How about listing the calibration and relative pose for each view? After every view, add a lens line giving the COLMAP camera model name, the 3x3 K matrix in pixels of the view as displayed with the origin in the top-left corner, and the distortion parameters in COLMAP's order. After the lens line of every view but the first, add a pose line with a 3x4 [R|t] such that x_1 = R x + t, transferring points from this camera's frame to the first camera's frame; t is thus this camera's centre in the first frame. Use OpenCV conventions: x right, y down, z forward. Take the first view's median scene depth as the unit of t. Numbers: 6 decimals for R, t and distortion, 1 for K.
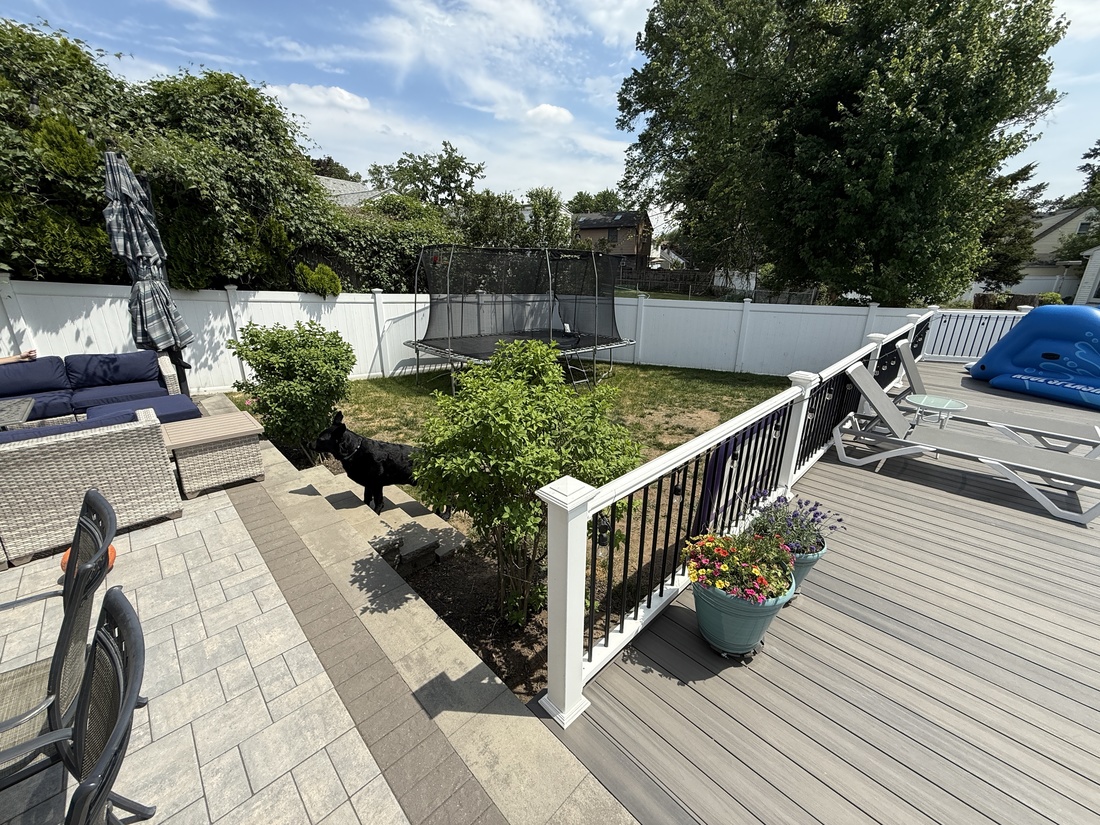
lens RADIAL K [[436.7, 0, 550.1], [0, 436.7, 409.8], [0, 0, 1]] dist [-0.001551, -0.000056]
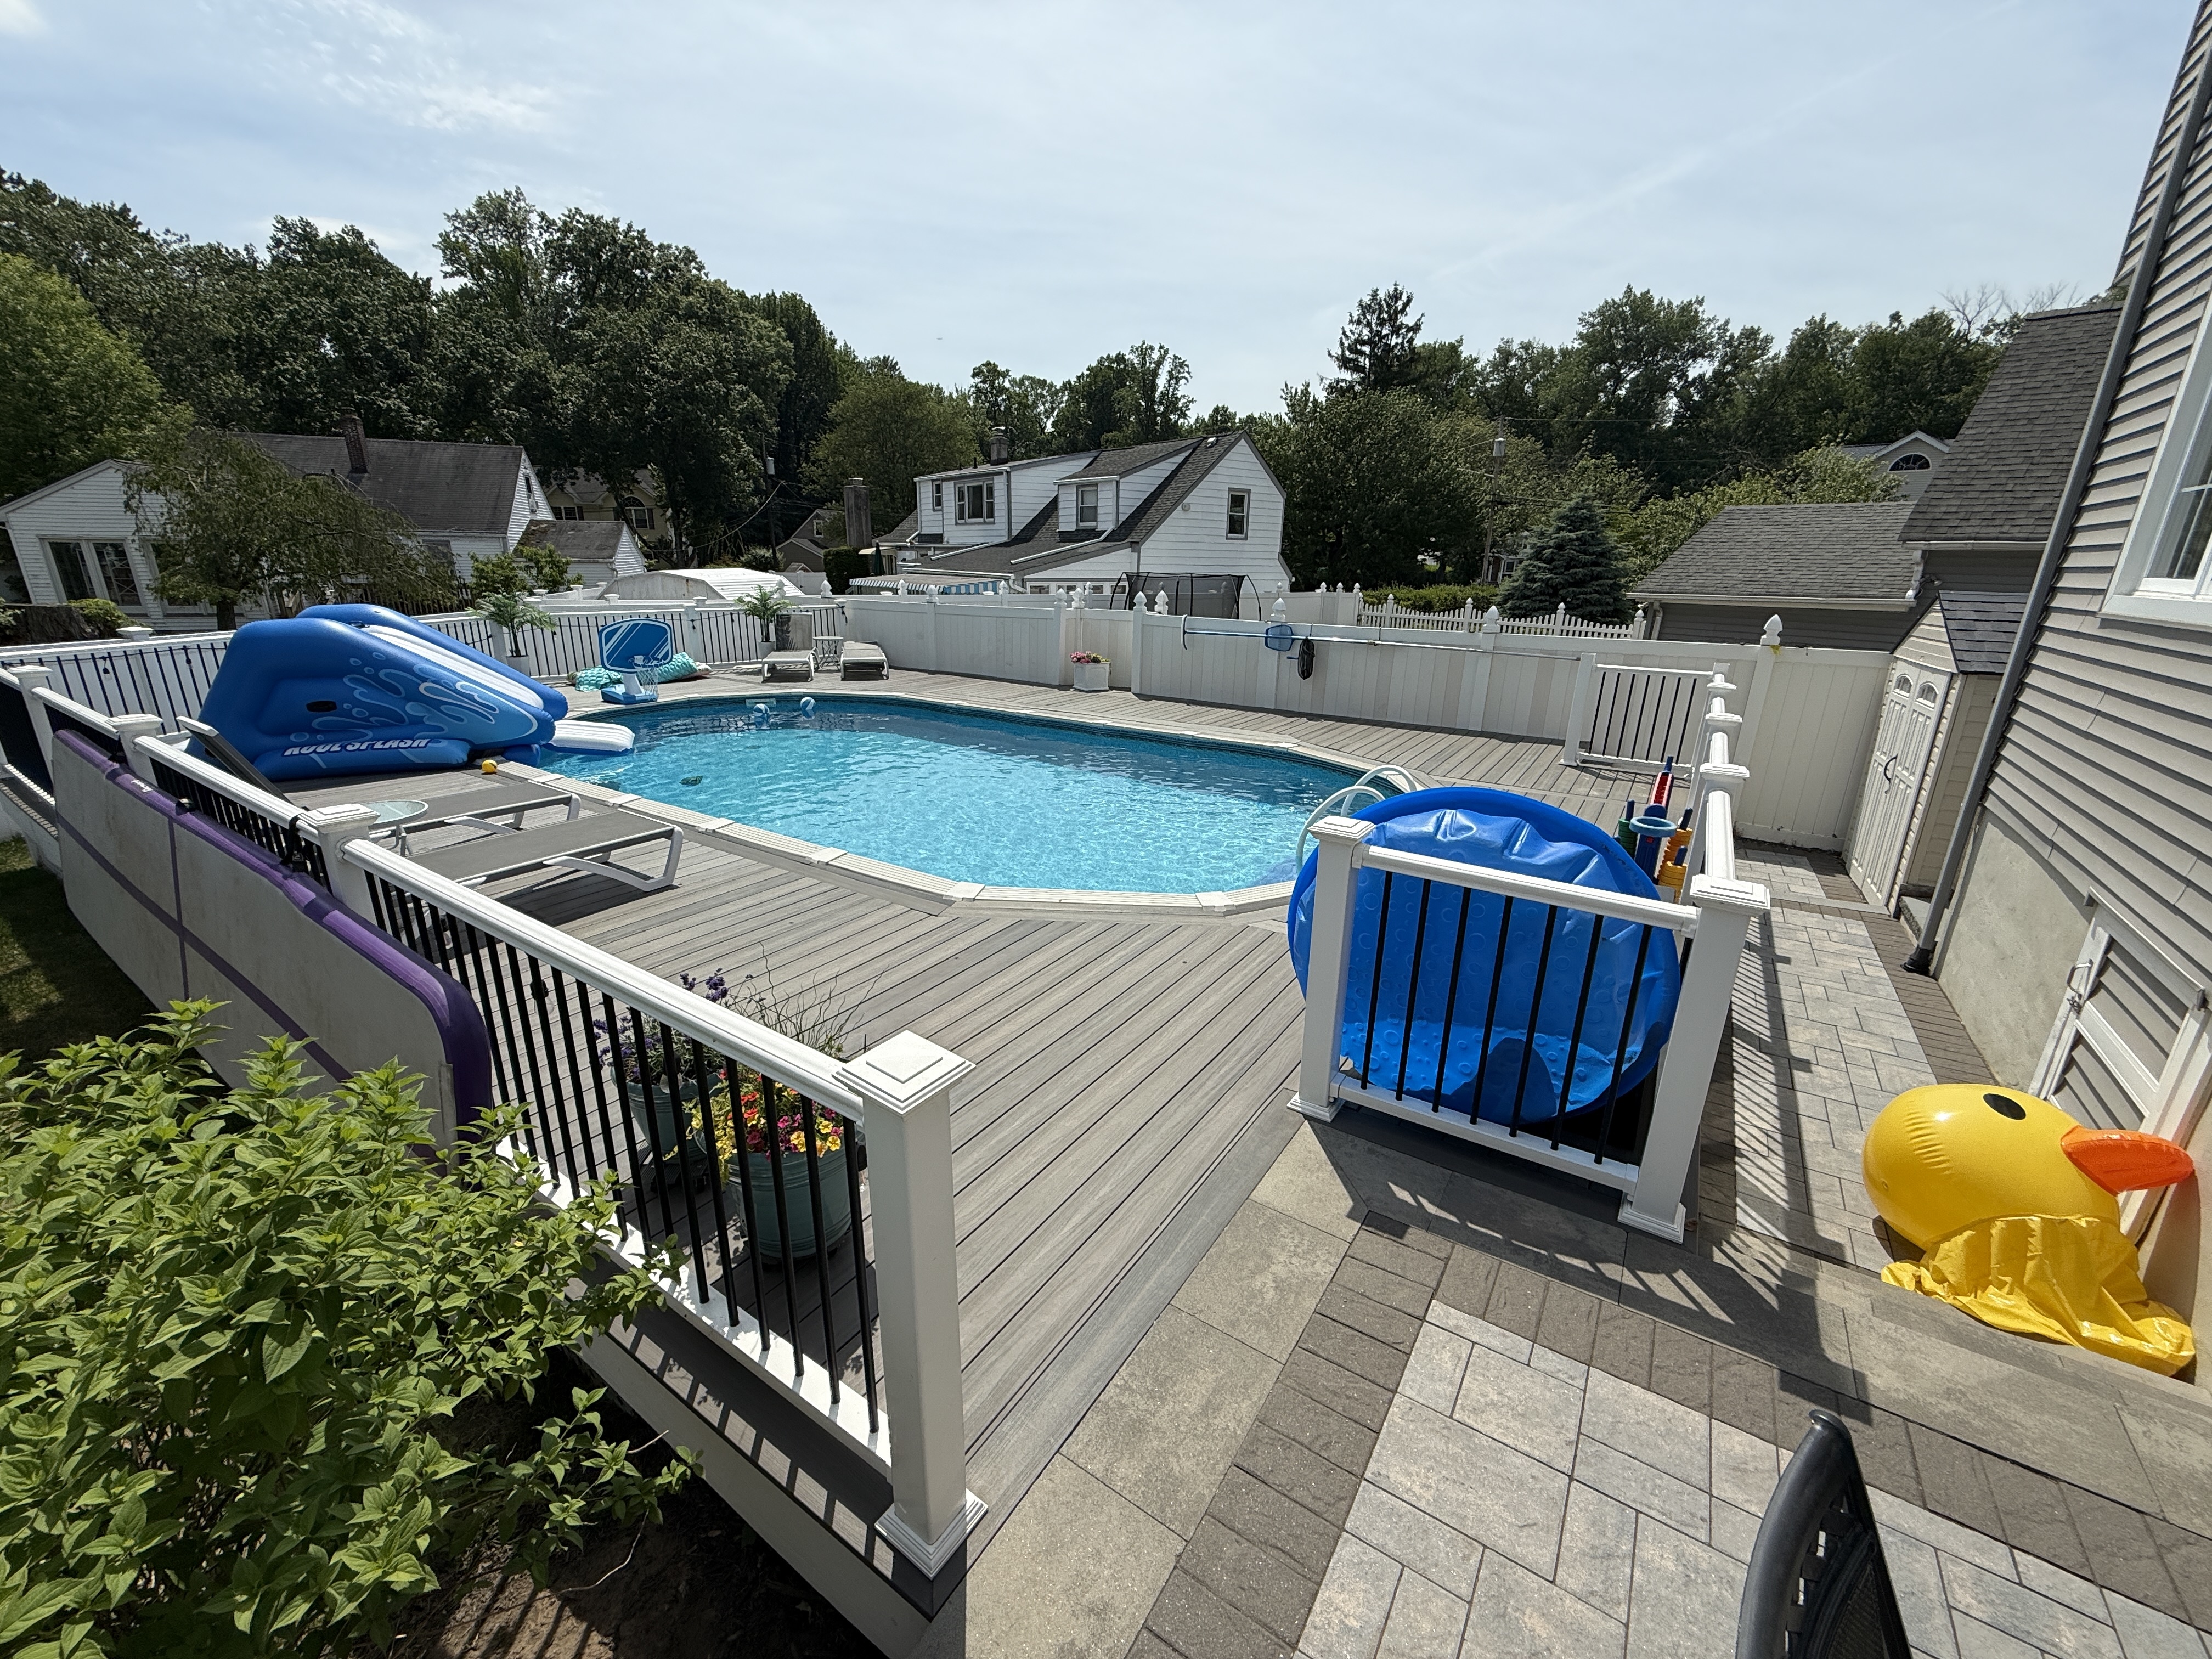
lens RADIAL K [[878.1, 0, 1106.2], [0, 878.1, 824.0], [0, 0, 1]] dist [-0.001551, -0.000056]
pose [[-0.202347, -0.286527, 0.936460, -0.354146], [0.290923, 0.895486, 0.336852, -0.128077], [-0.935104, 0.340599, -0.097842, 0.340280]]
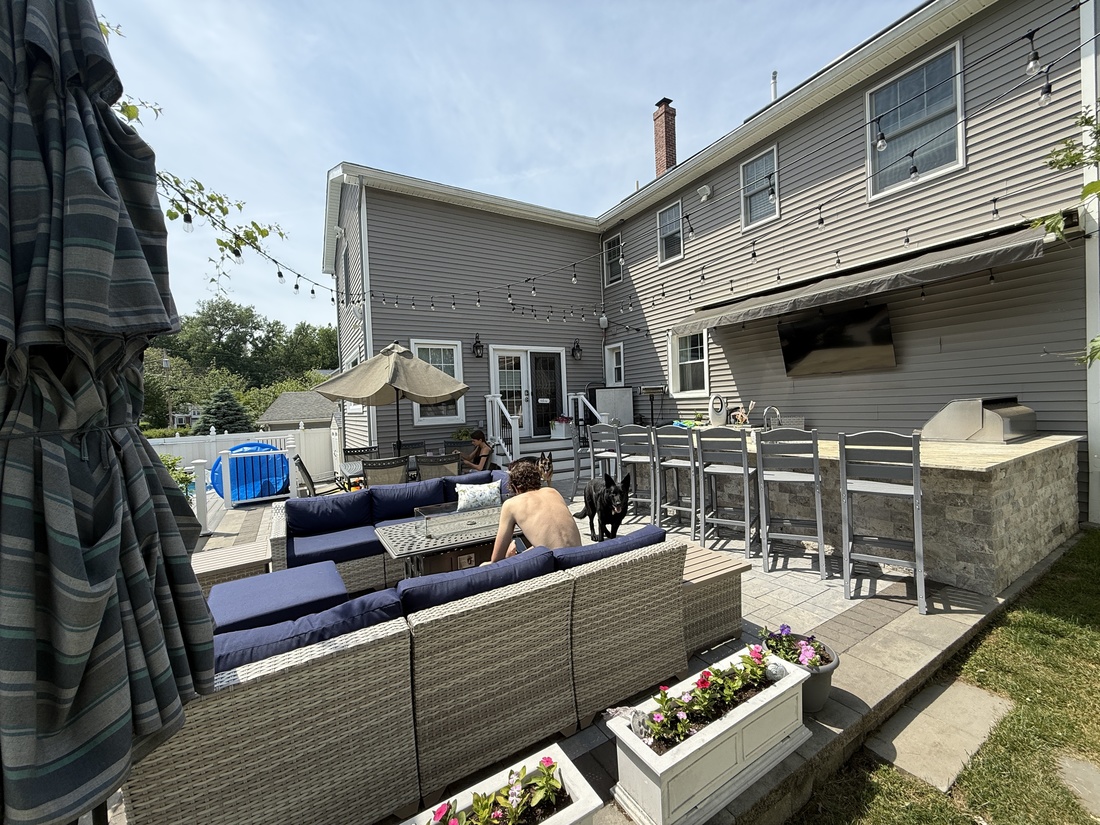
lens RADIAL K [[436.7, 0, 550.1], [0, 436.7, 409.8], [0, 0, 1]] dist [-0.001551, -0.000056]
pose [[-0.971572, 0.036416, 0.233926, -1.715581], [0.109949, 0.944481, 0.309625, -0.481311], [-0.209664, 0.326543, -0.921635, 1.629738]]
